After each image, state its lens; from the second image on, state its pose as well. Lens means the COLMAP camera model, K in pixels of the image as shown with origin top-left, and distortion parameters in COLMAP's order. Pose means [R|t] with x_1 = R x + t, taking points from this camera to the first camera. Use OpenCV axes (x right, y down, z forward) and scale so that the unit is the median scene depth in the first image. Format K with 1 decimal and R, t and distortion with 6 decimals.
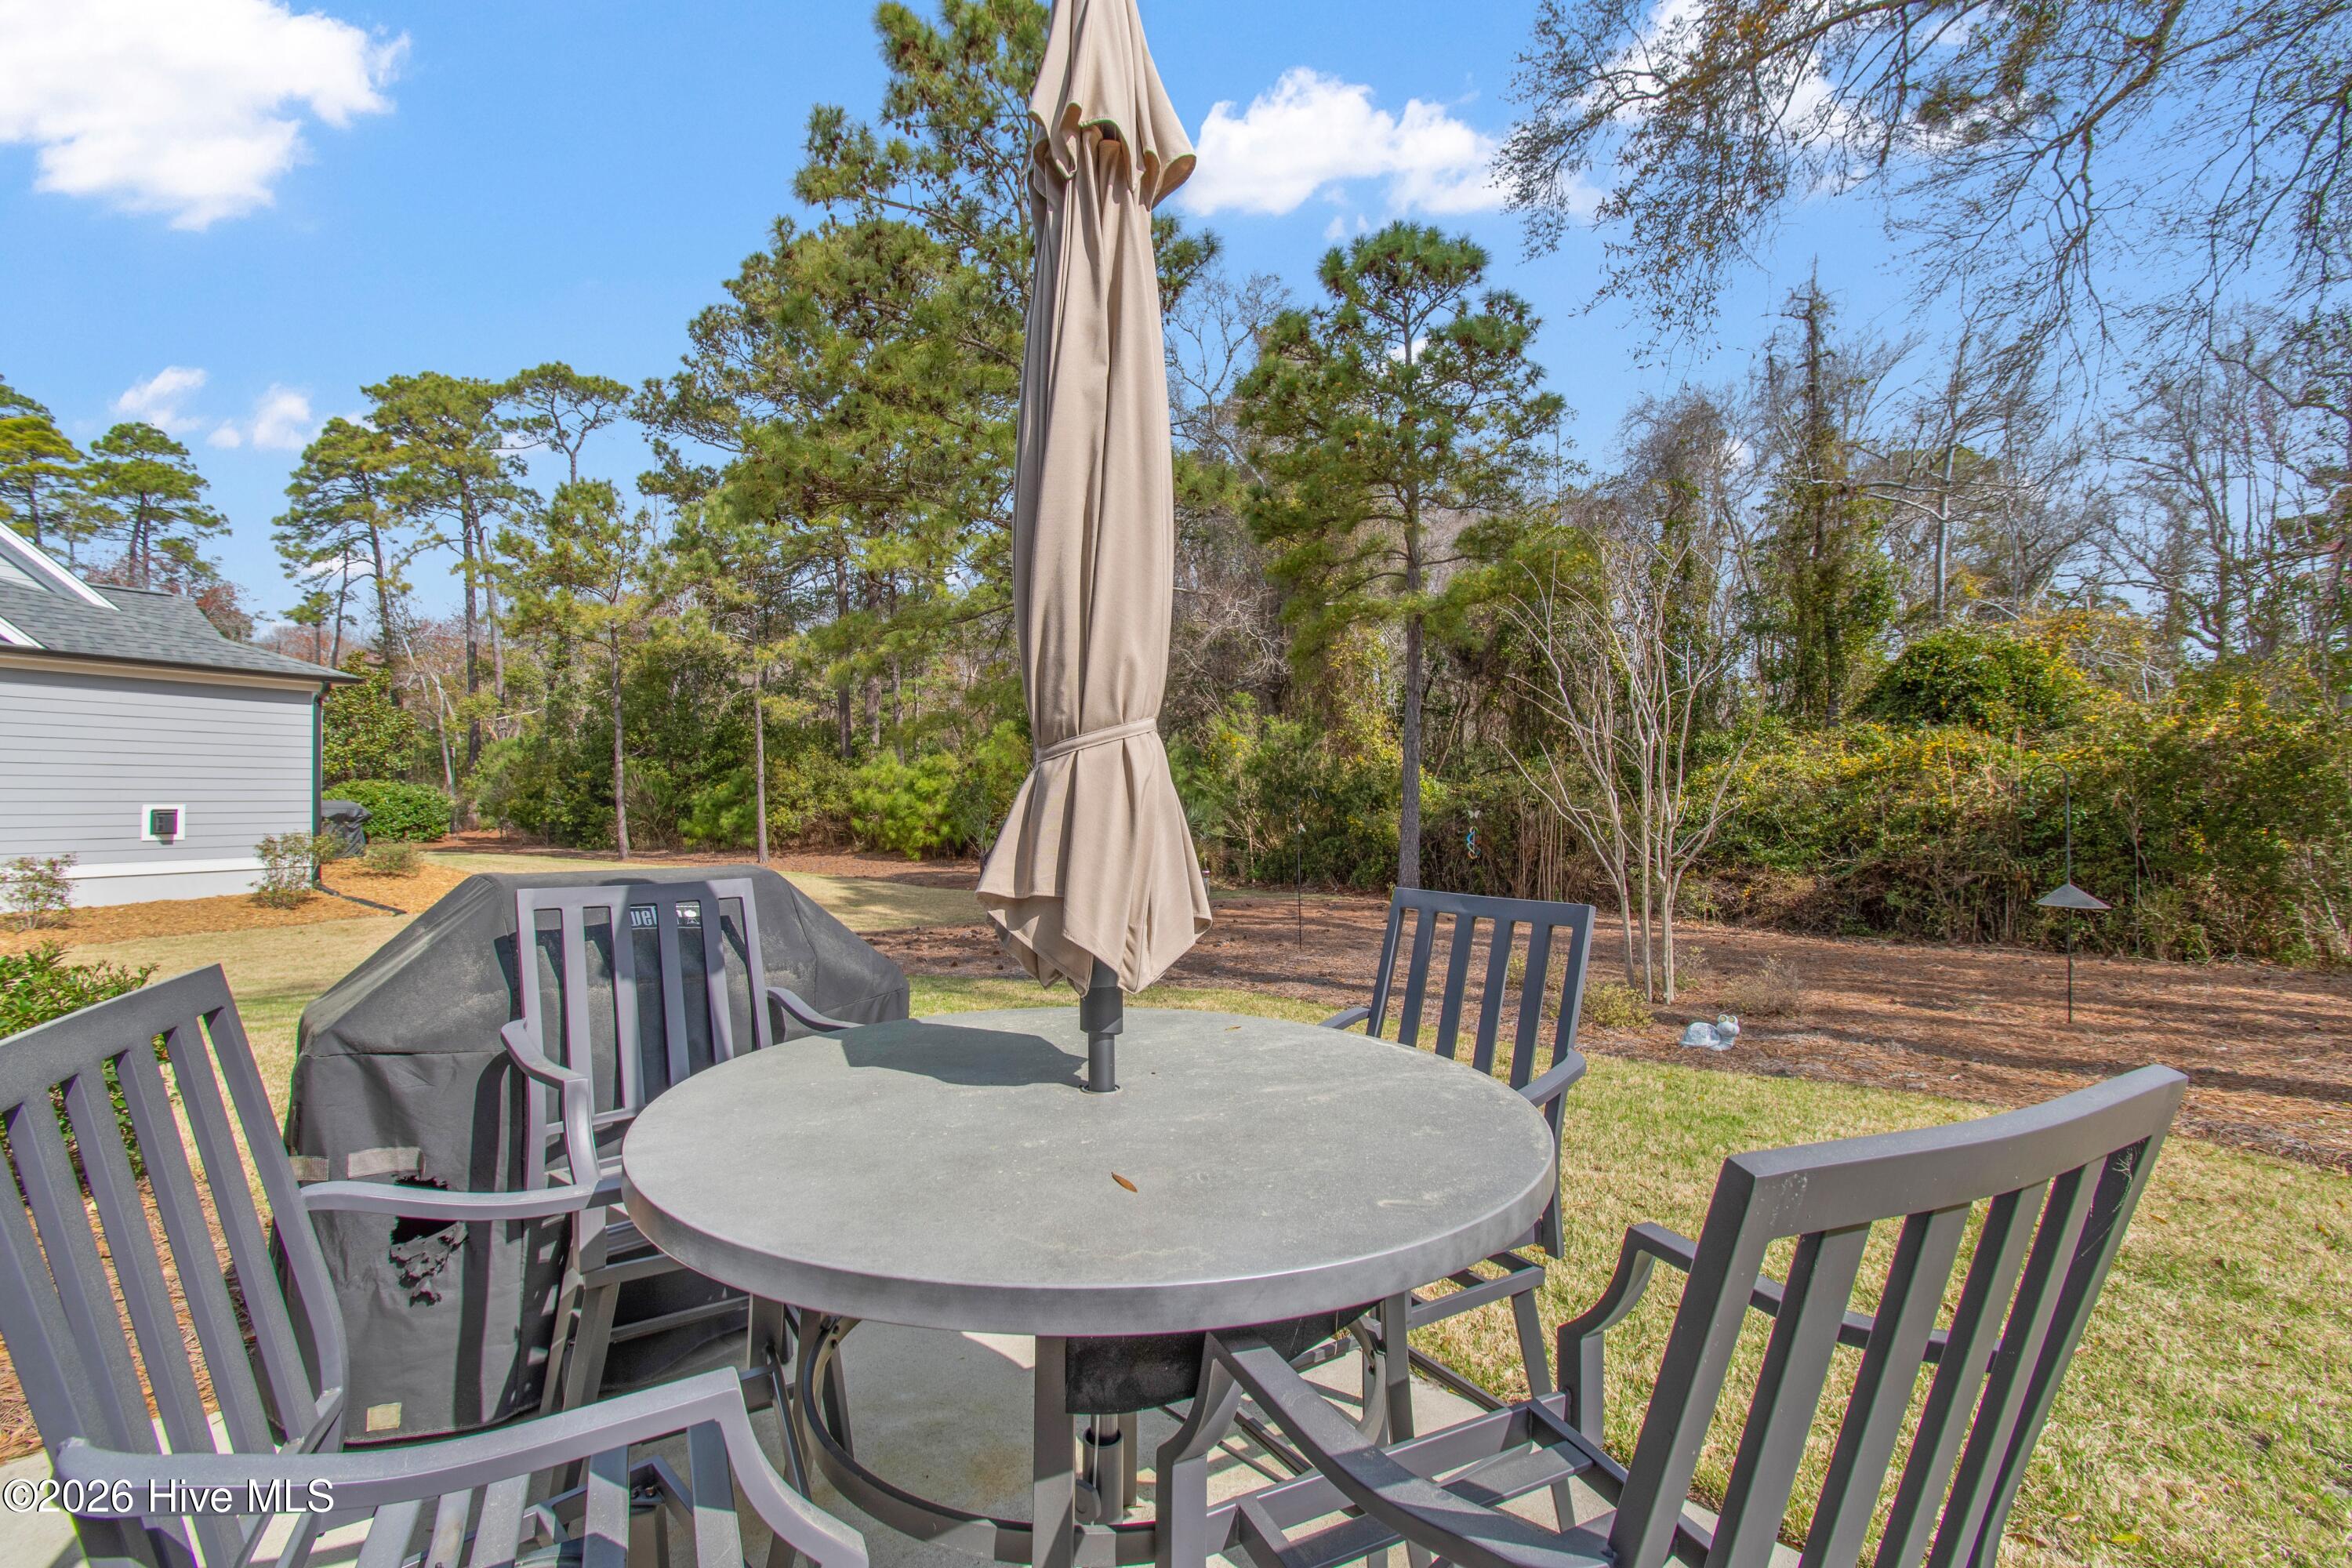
lens RADIAL K [[1045.3, 0, 1165.2], [0, 1045.3, 787.3], [0, 0, 1]] dist [0.000973, -0.001238]
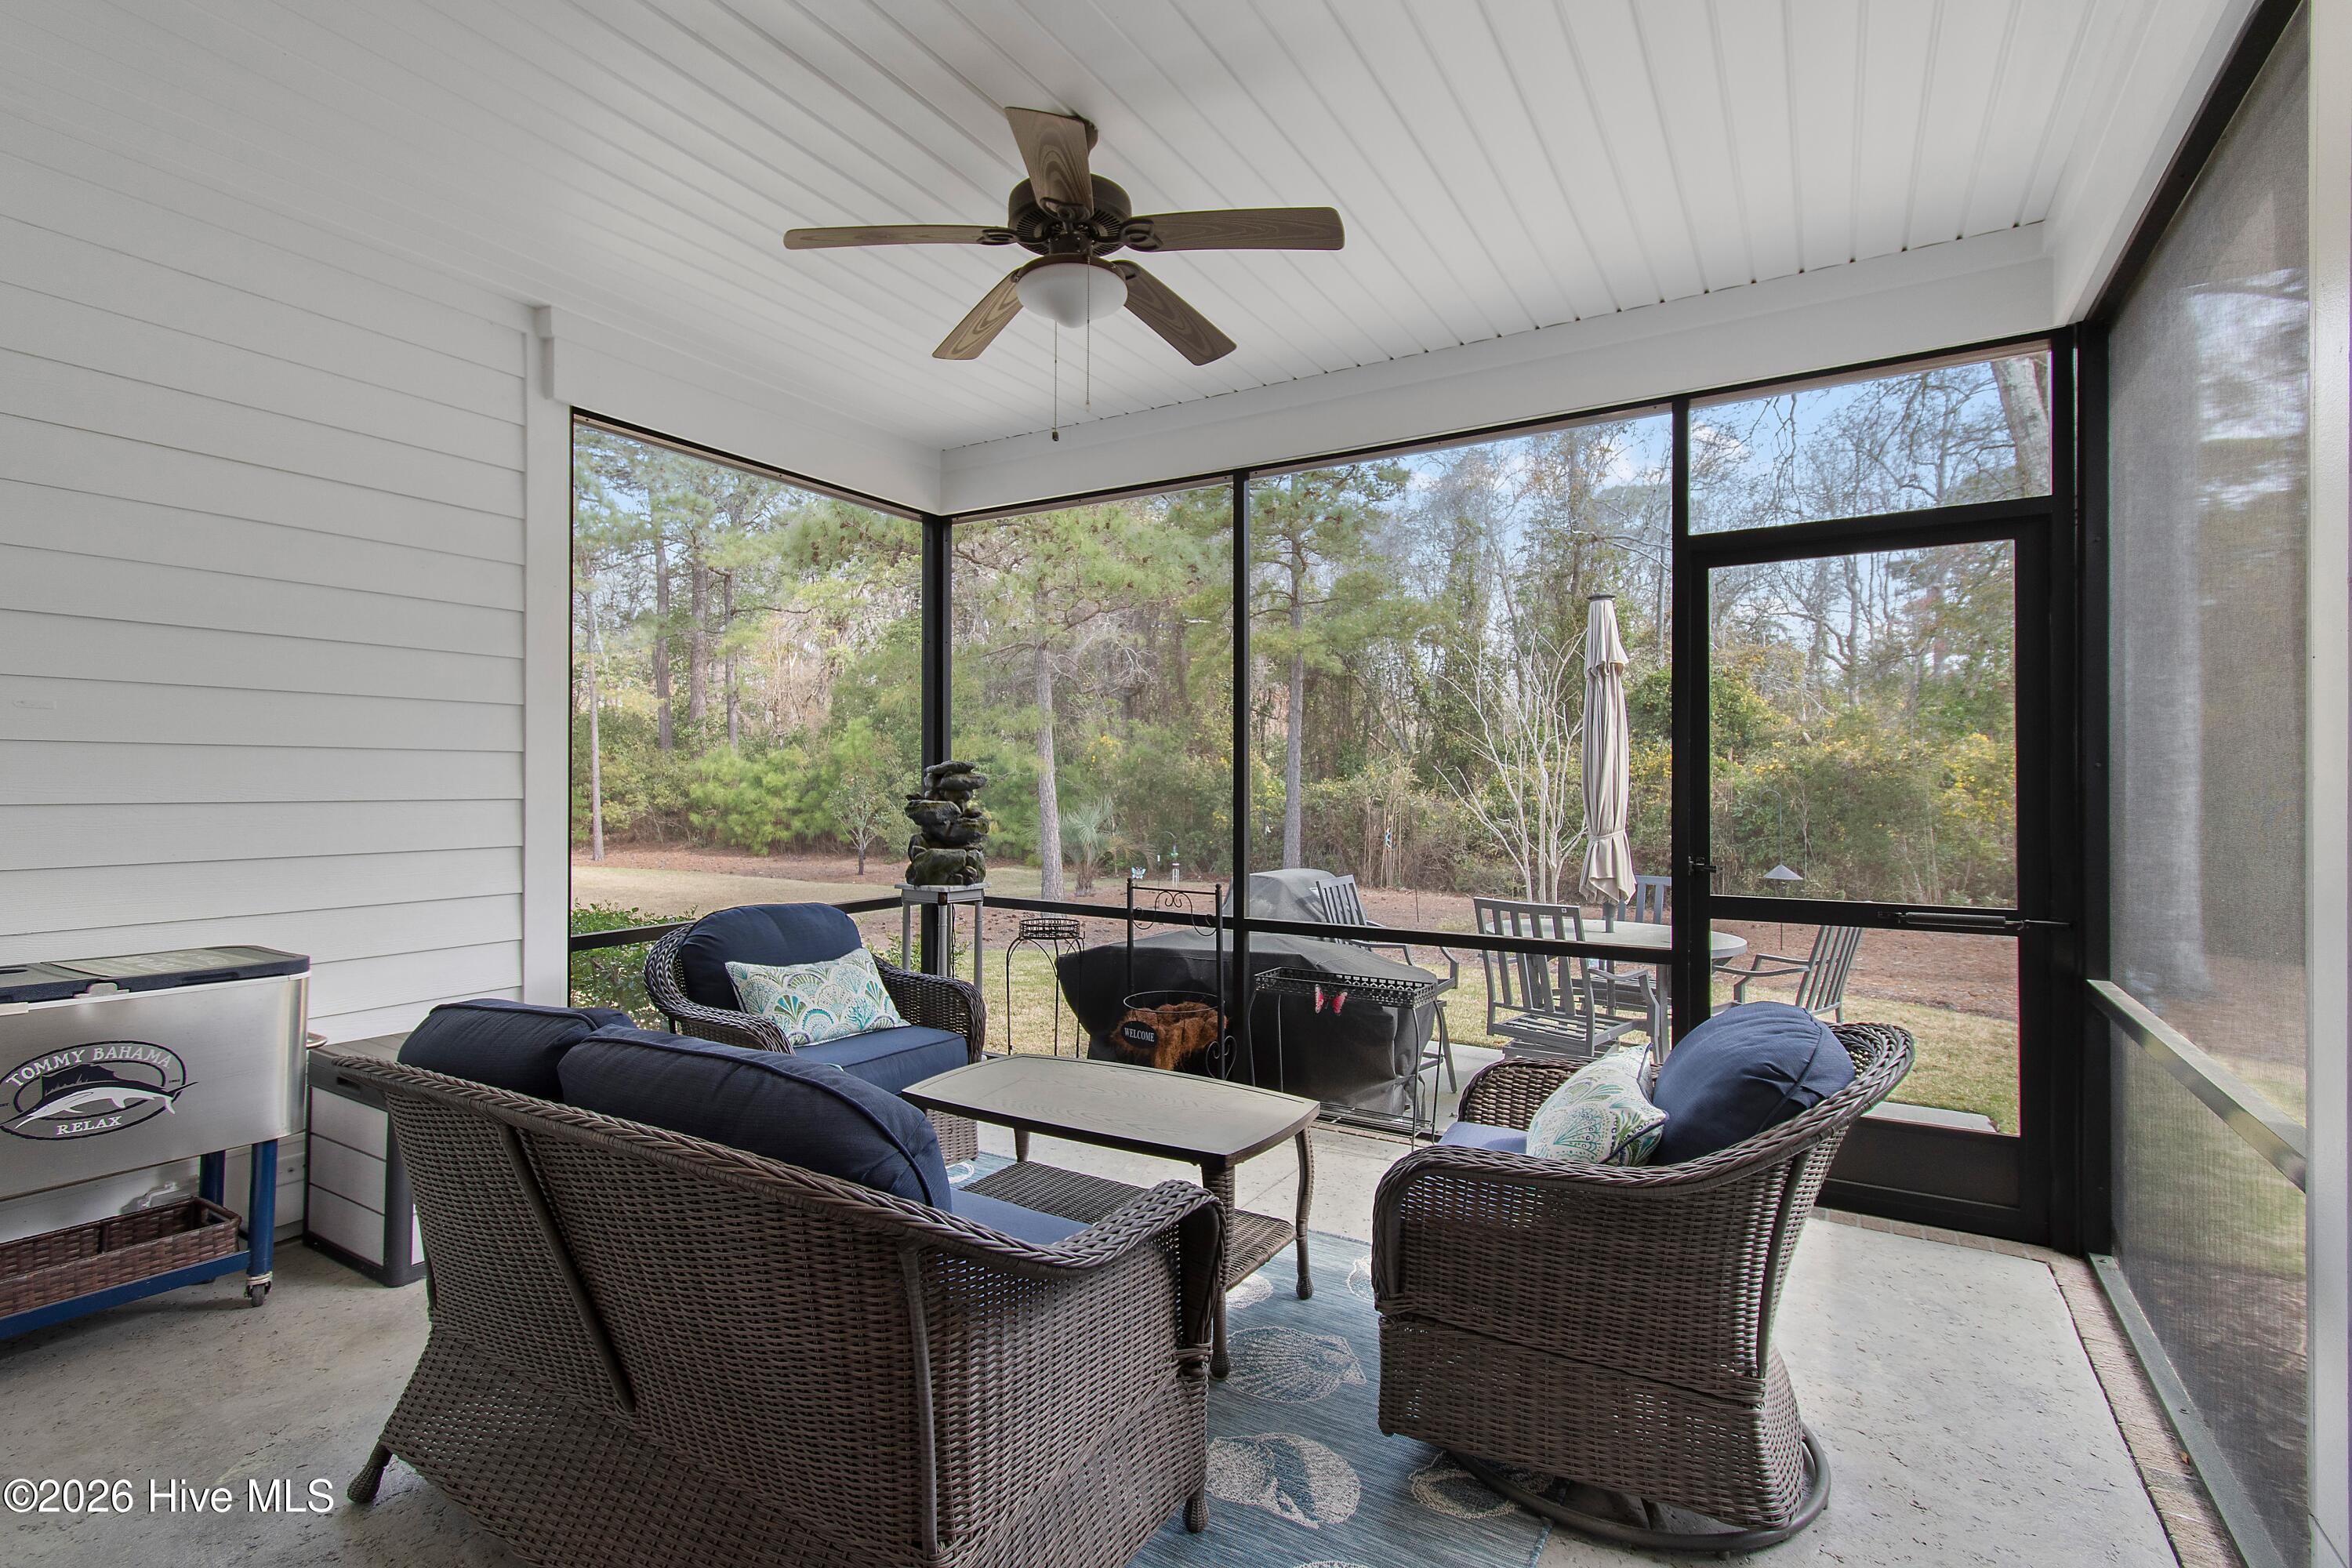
lens RADIAL K [[1089.4, 0, 1170.9], [0, 1089.4, 779.8], [0, 0, 1]] dist [0.000338, 0.001700]
pose [[0.972578, 0.002978, 0.232559, -0.181062], [-0.004642, 0.999967, 0.006608, -0.018537], [-0.232532, -0.007507, 0.972560, -0.170505]]
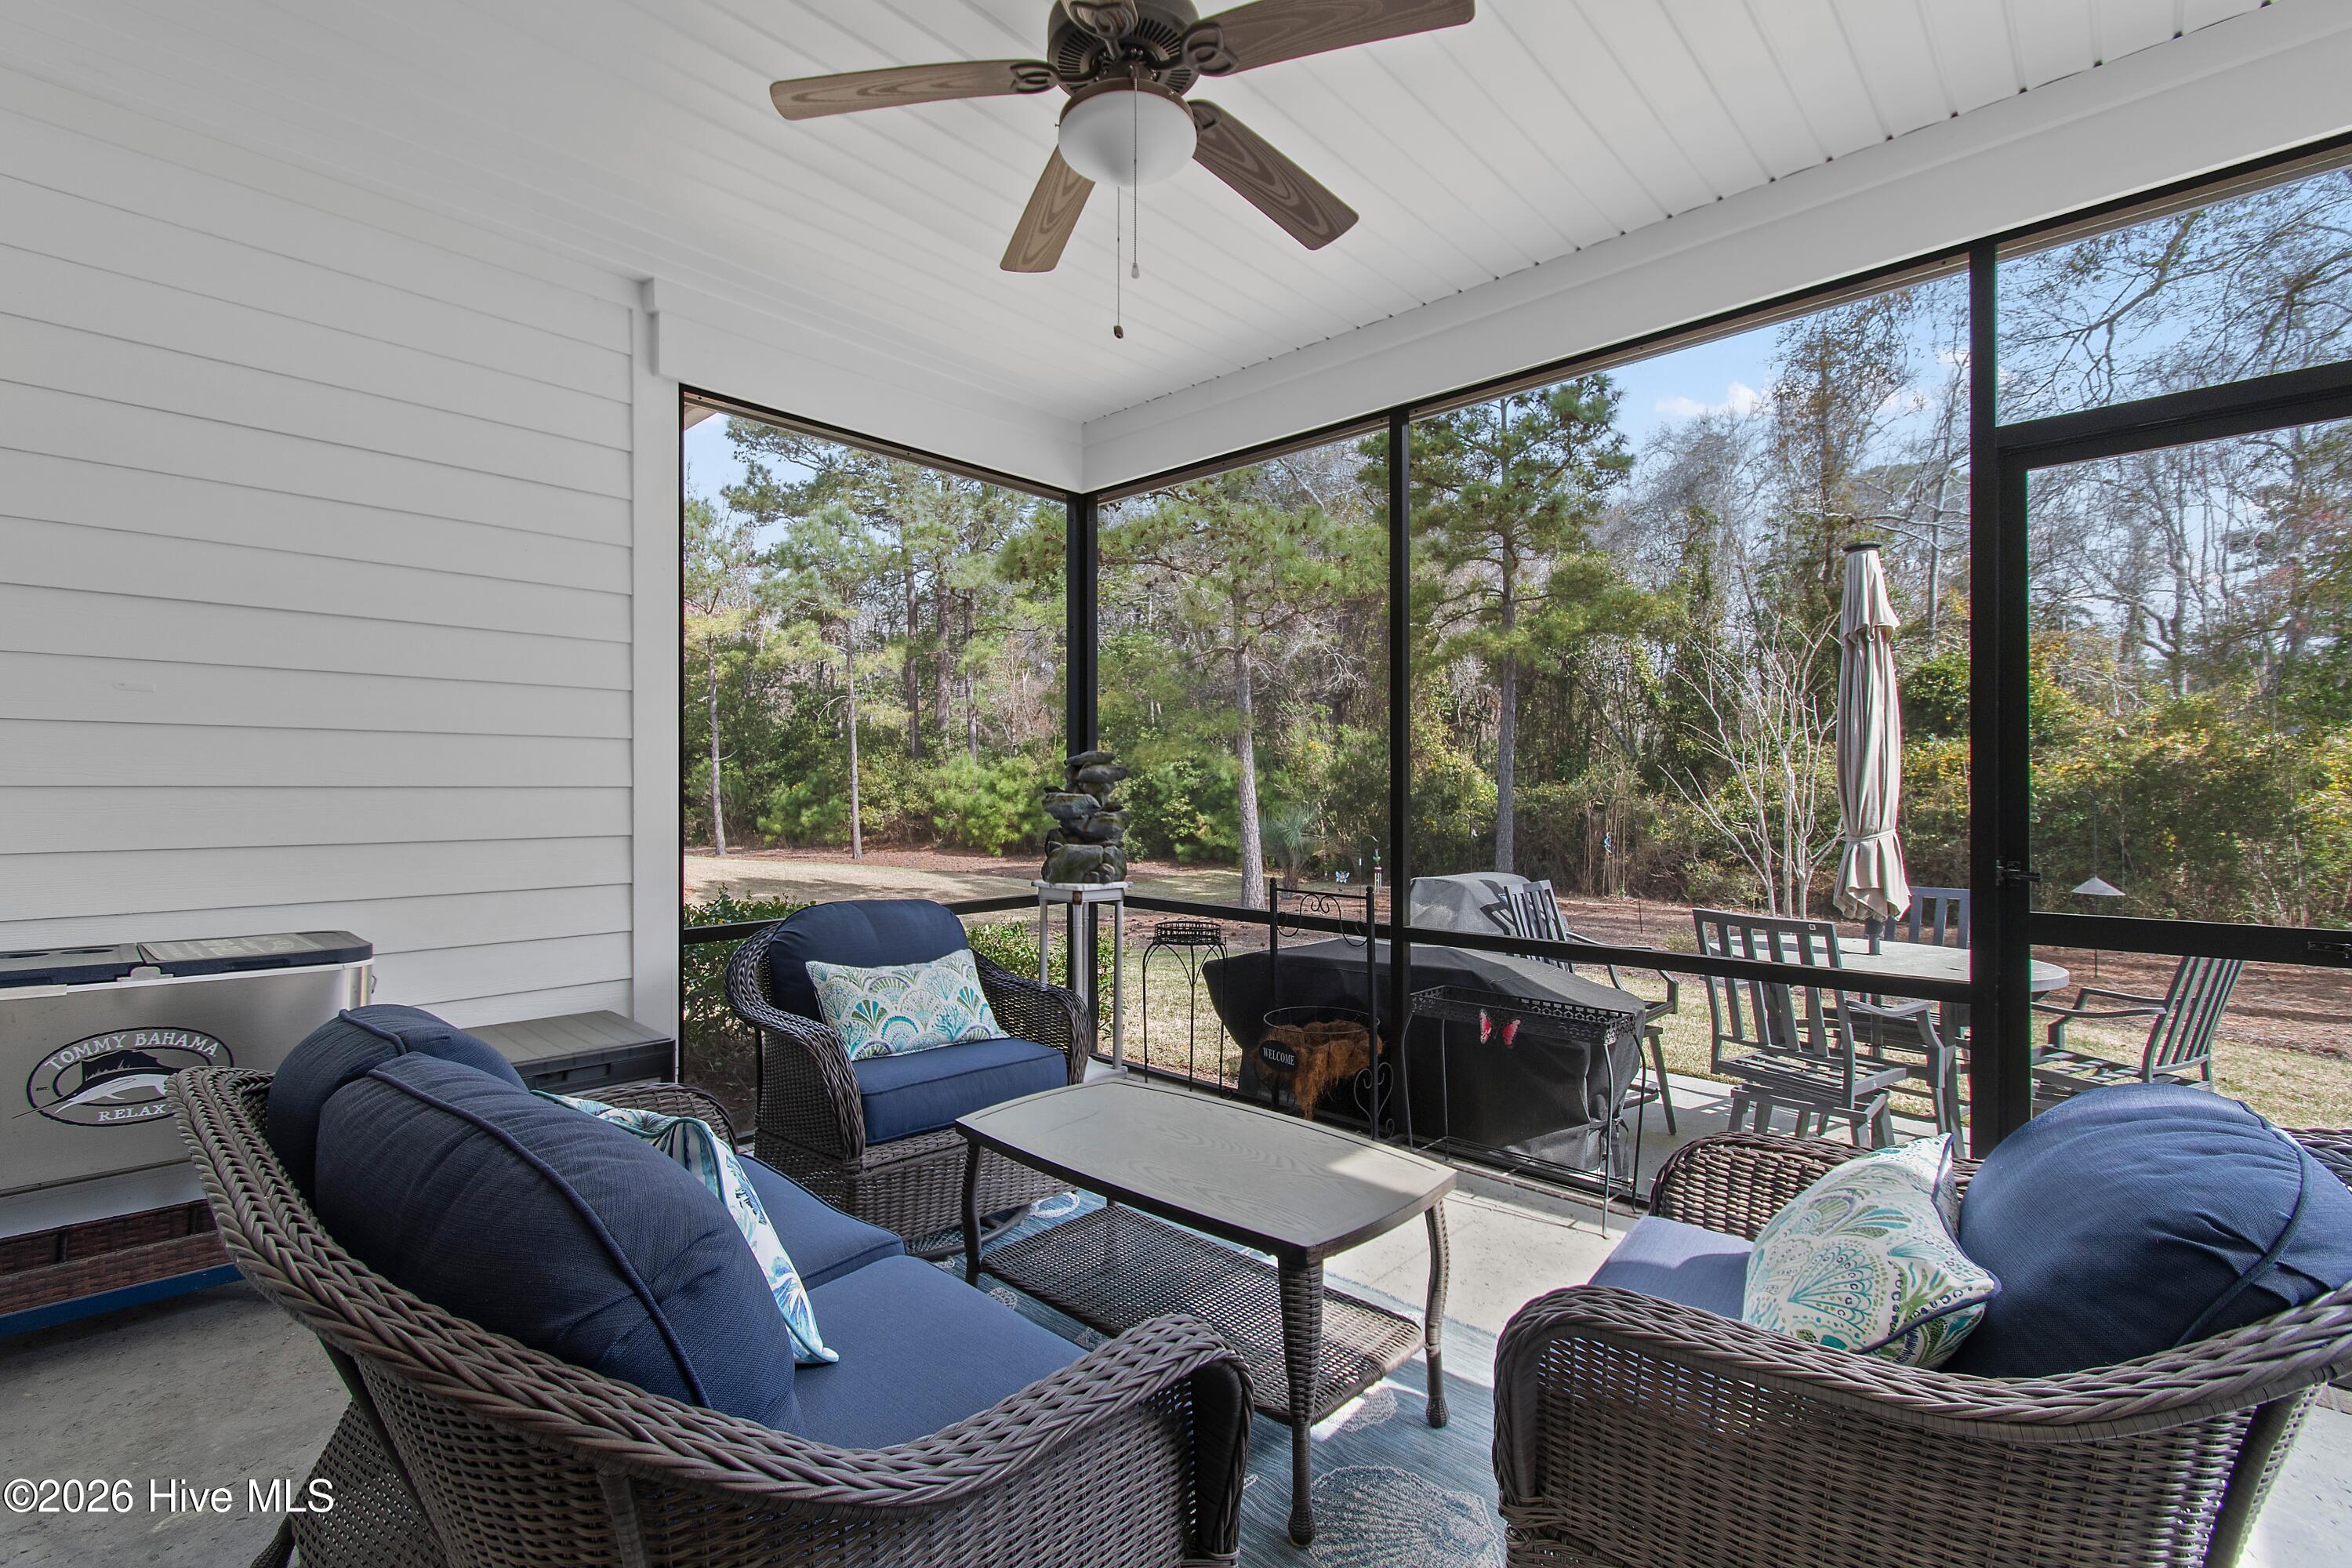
lens RADIAL K [[1045.3, 0, 1169.4], [0, 1045.3, 790.7], [0, 0, 1]] dist [0.000973, -0.001238]
pose [[0.999617, 0.000182, 0.027689, -0.161018], [-0.000476, 0.999944, 0.010594, -0.014857], [-0.027686, -0.010603, 0.999560, -0.140828]]
